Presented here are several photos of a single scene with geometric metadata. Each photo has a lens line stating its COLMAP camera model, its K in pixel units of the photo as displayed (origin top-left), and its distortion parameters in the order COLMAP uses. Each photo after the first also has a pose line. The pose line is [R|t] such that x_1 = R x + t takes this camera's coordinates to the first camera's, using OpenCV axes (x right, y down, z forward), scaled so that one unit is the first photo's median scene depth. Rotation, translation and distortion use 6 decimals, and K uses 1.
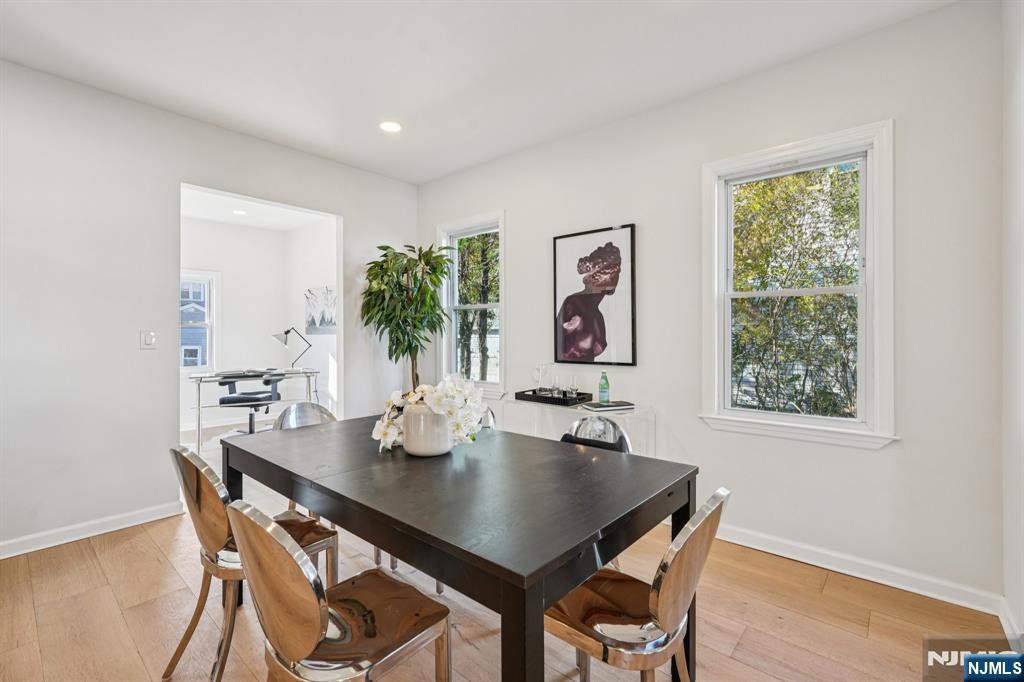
lens RADIAL K [[456.3, 0, 511.8], [0, 456.3, 336.8], [0, 0, 1]] dist [-0.010847, 0.001201]
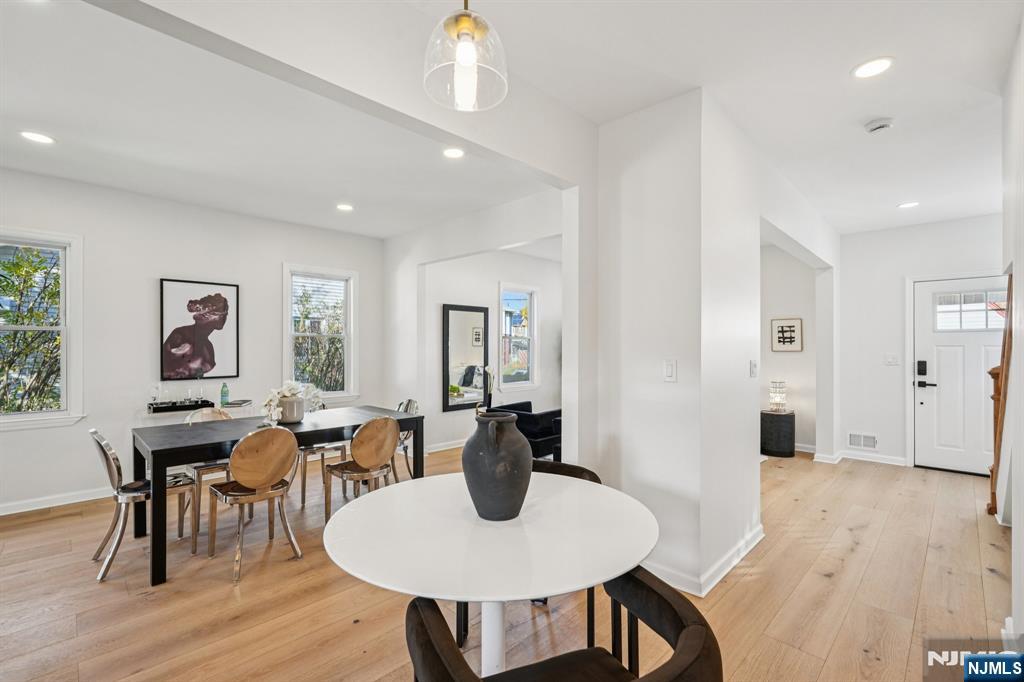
lens RADIAL K [[456.3, 0, 513.1], [0, 456.3, 342.8], [0, 0, 1]] dist [-0.010847, 0.001201]
pose [[0.073048, 0.005480, 0.997313, -1.120242], [0.003564, 0.999977, -0.005756, -0.038081], [-0.997322, 0.003975, 0.073026, -0.035310]]
